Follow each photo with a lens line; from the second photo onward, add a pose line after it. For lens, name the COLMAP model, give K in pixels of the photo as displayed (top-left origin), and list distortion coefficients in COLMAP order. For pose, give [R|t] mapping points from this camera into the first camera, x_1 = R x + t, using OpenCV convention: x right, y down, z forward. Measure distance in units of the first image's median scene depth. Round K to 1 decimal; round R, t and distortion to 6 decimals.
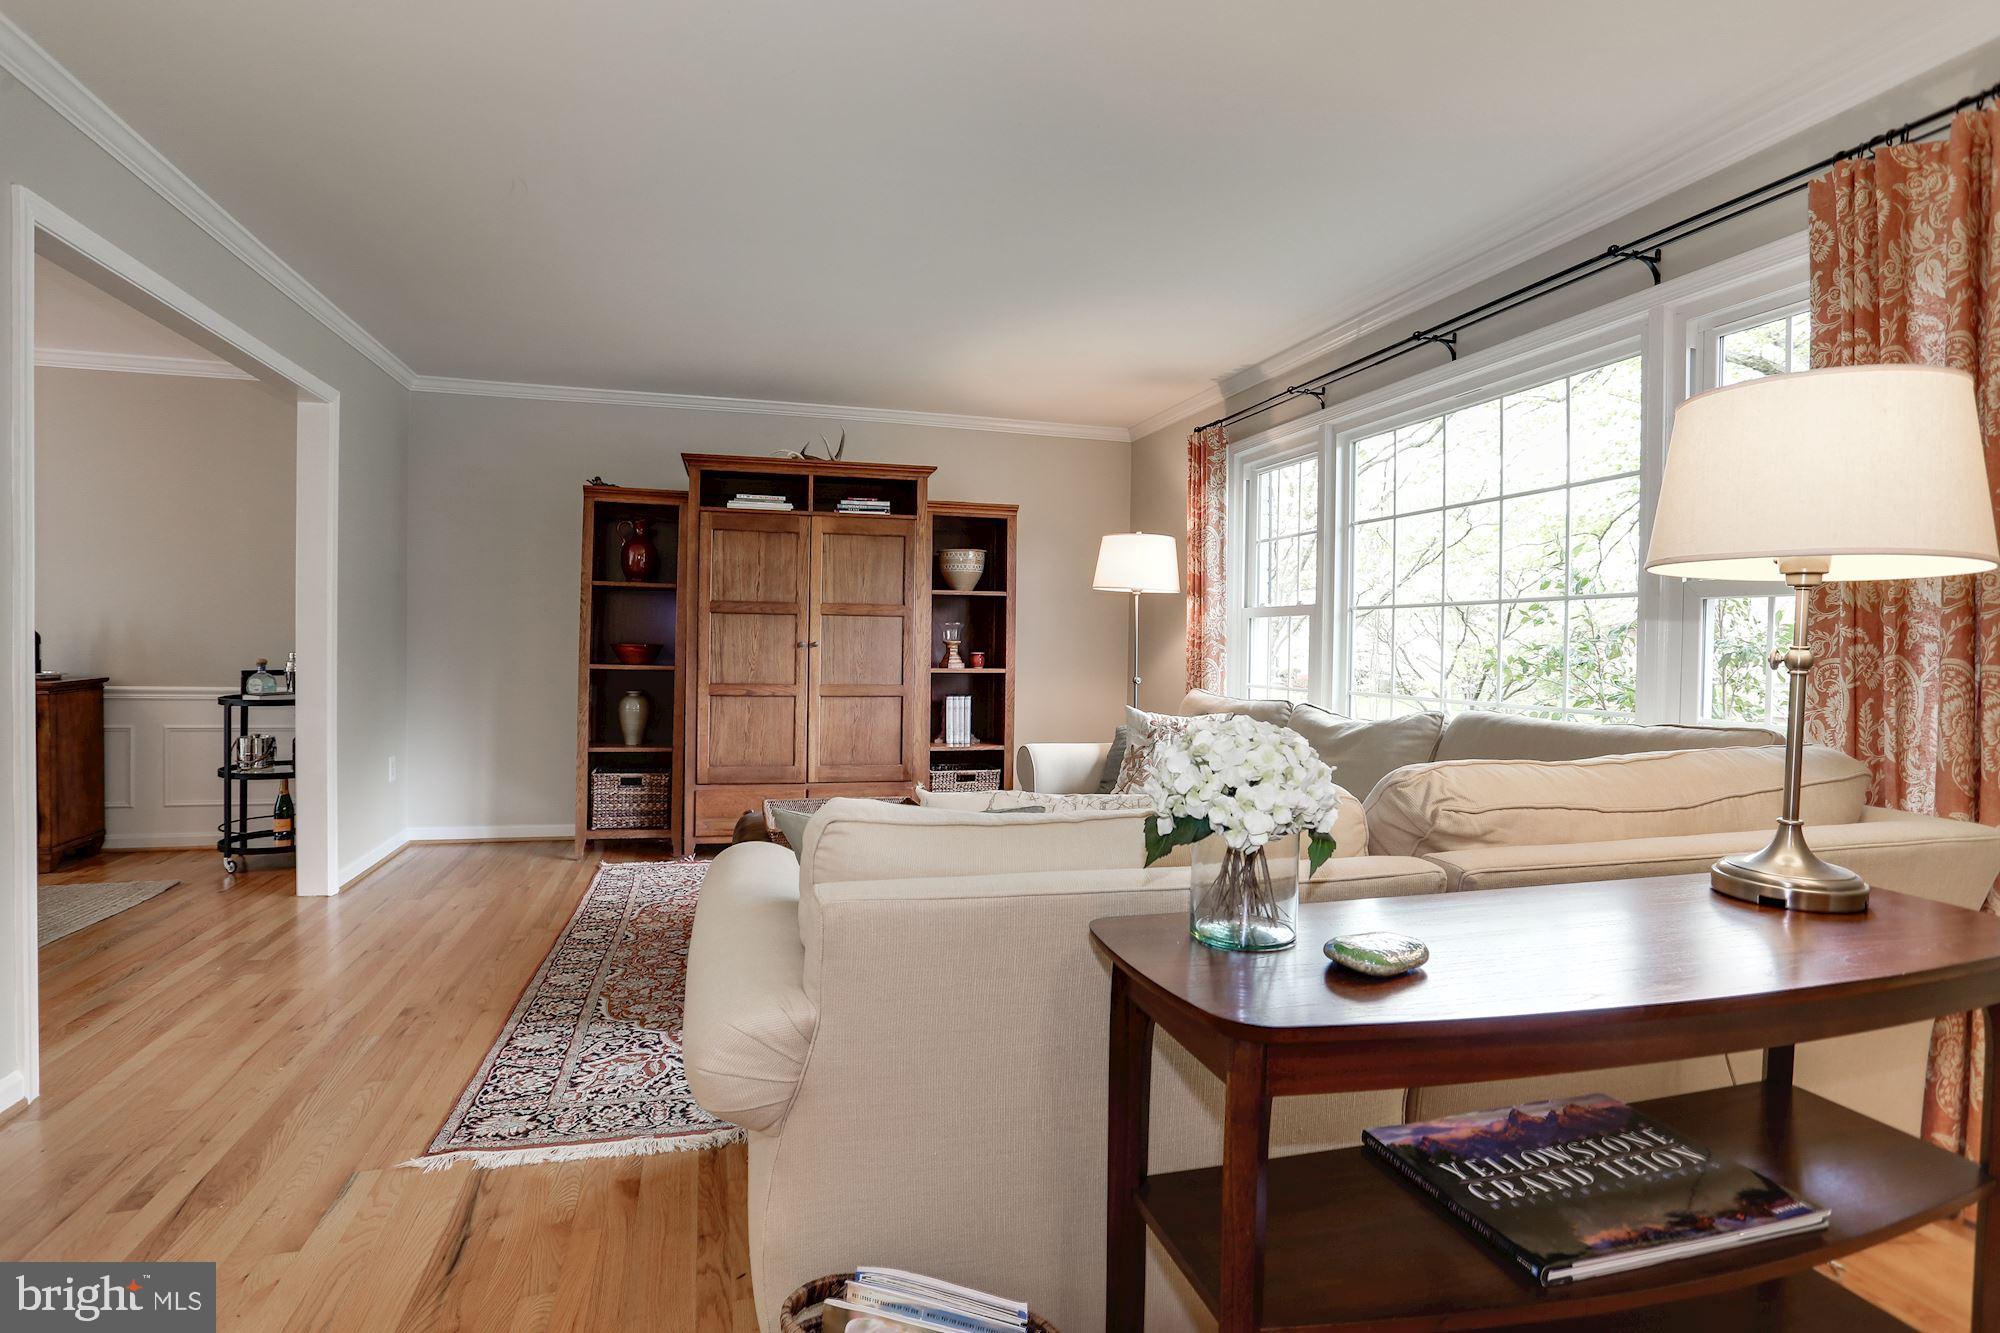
lens RADIAL K [[998.6, 0, 981.2], [0, 998.6, 676.9], [0, 0, 1]] dist [-0.065095, 0.027448]
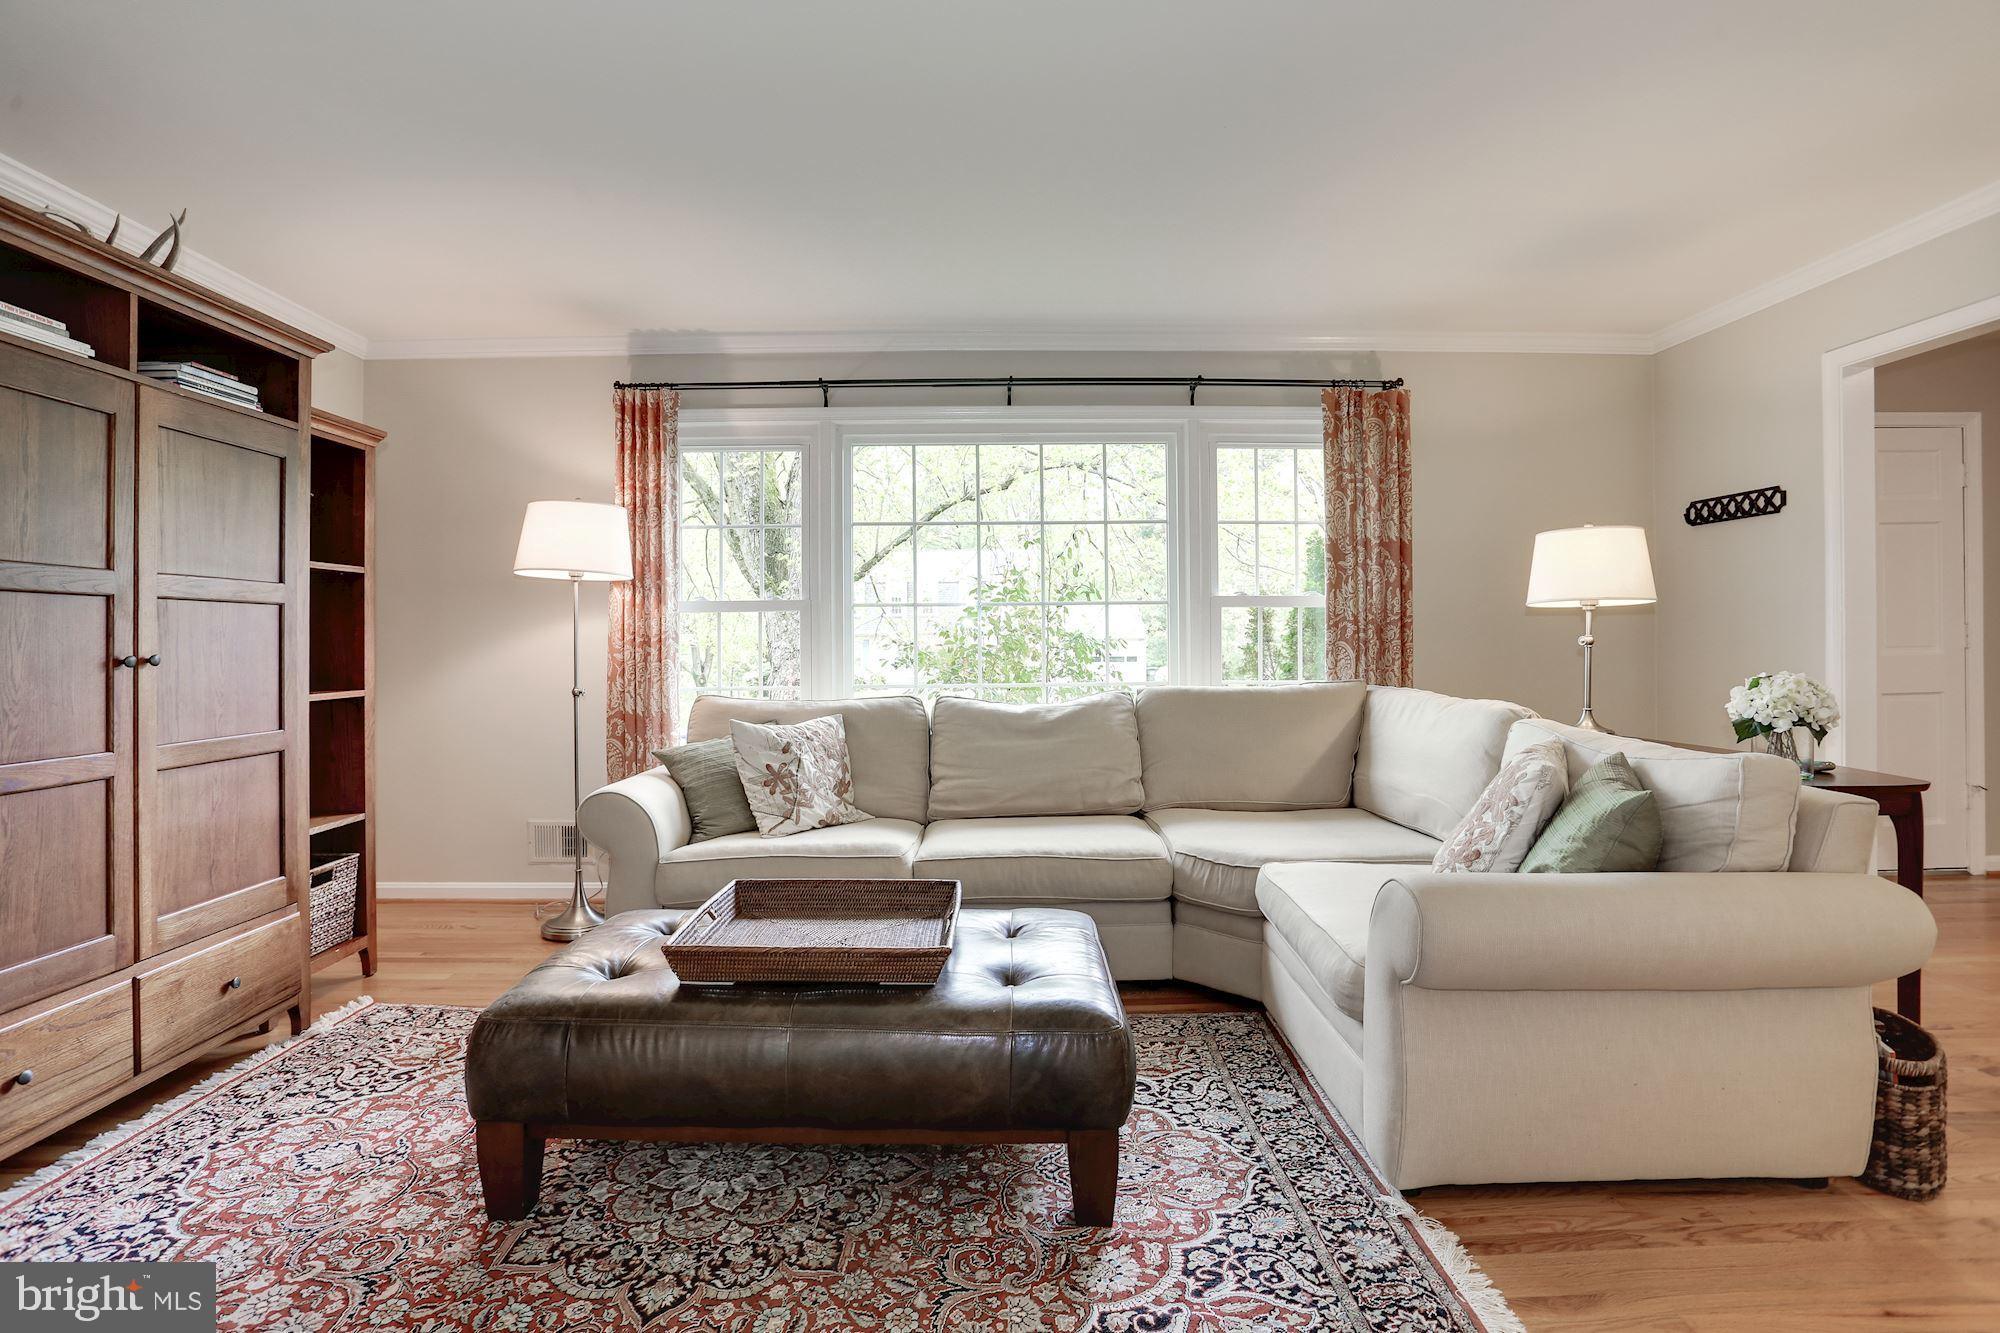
lens RADIAL K [[998.6, 0, 998.5], [0, 998.6, 637.0], [0, 0, 1]] dist [-0.065095, 0.027448]
pose [[0.235805, -0.016147, 0.971666, -0.850606], [0.041819, 0.999104, 0.006455, -0.049789], [-0.970900, 0.039112, 0.236269, 0.847540]]
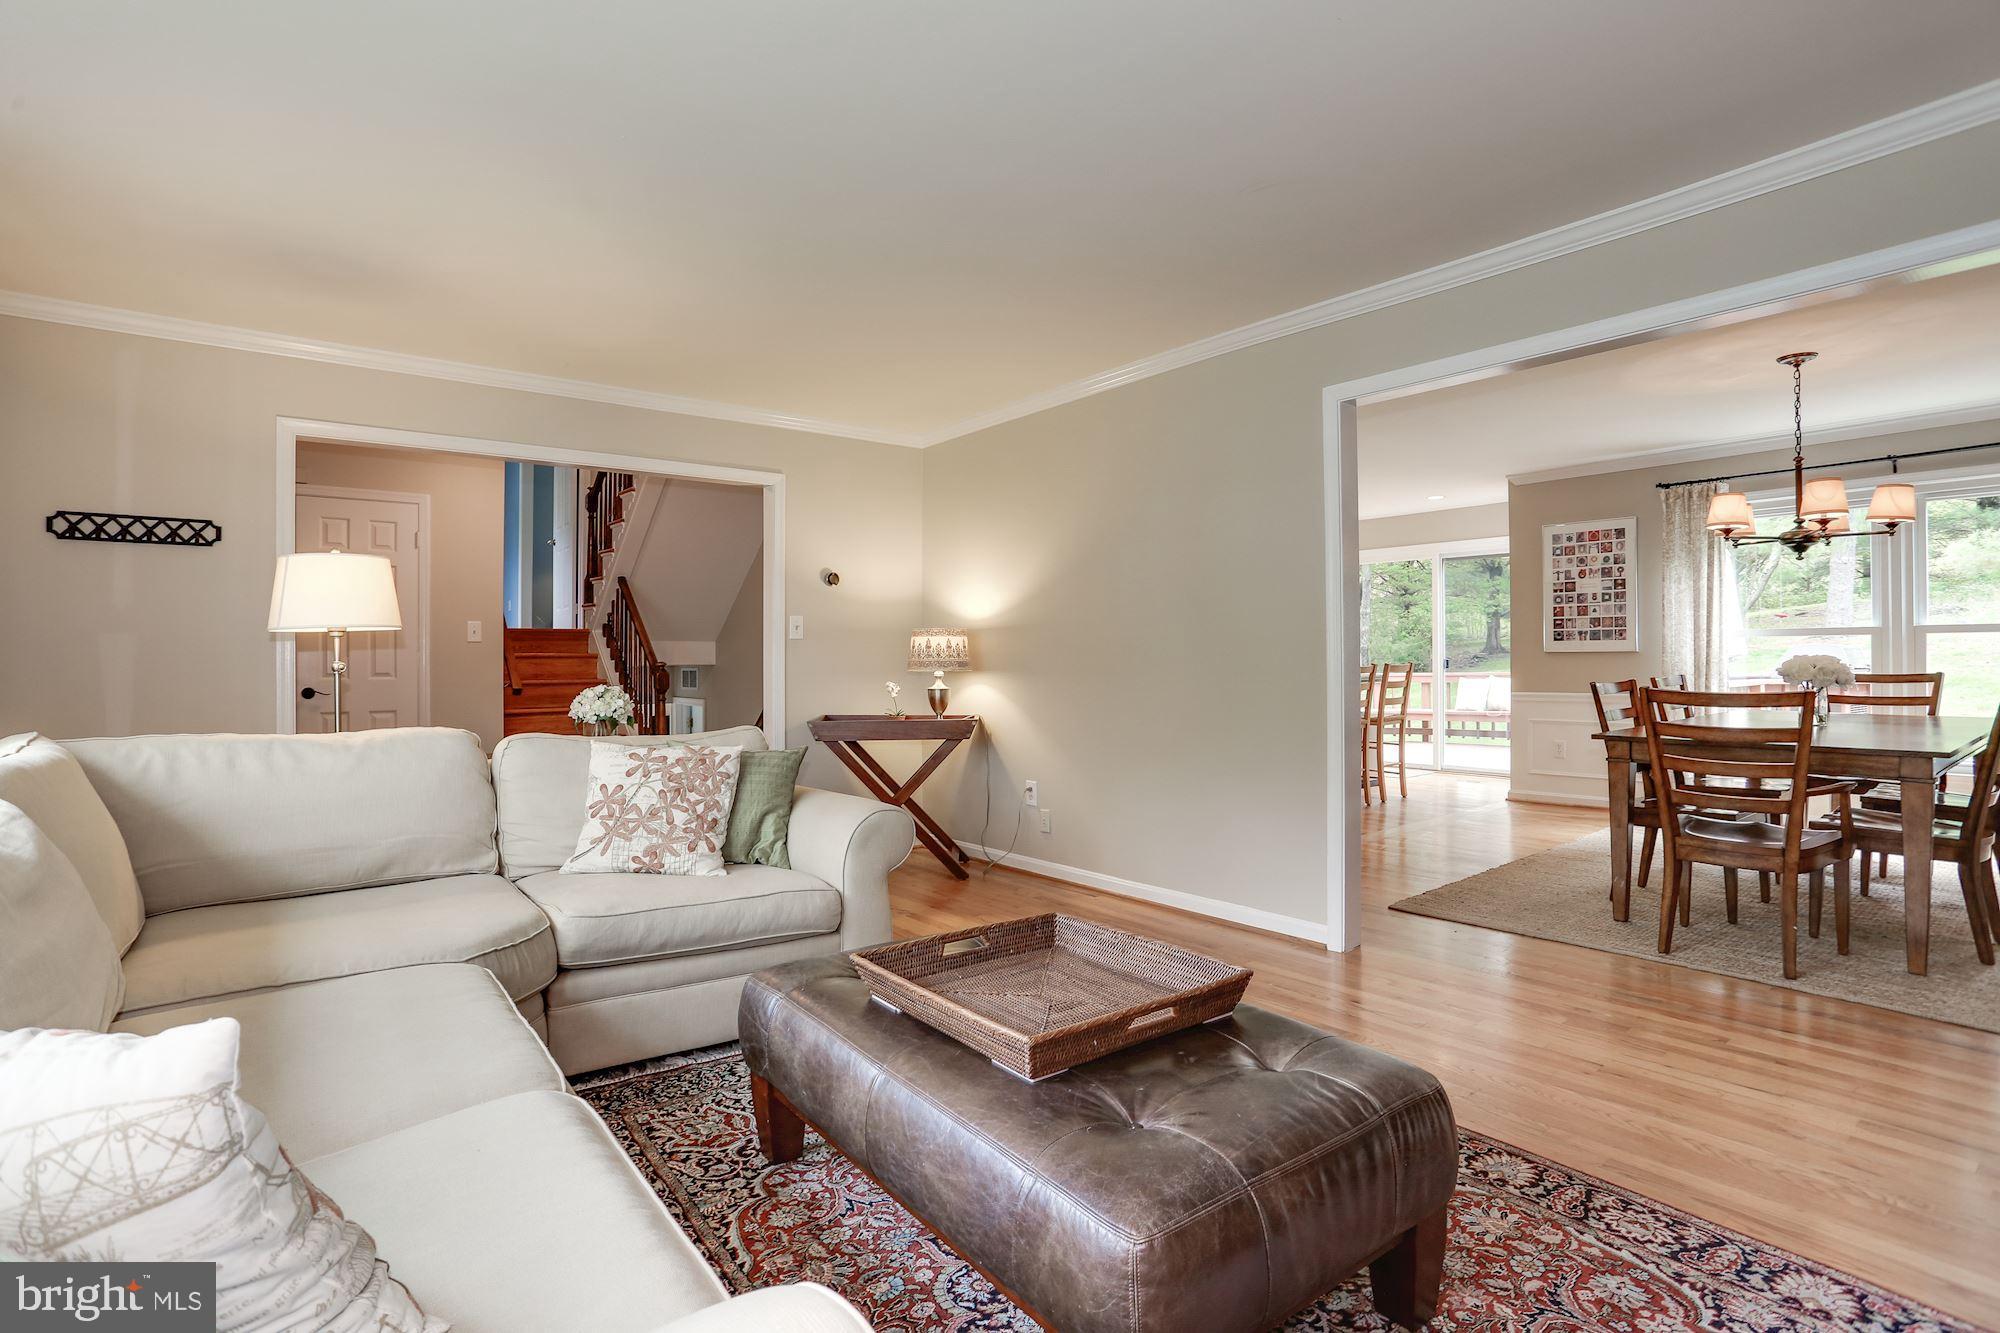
lens RADIAL K [[998.6, 0, 968.8], [0, 998.6, 656.2], [0, 0, 1]] dist [-0.065095, 0.027448]
pose [[-0.929952, -0.009075, -0.367569, 0.135418], [-0.018418, 0.999590, 0.021919, -0.060137], [0.367220, 0.027154, -0.929738, 1.744833]]
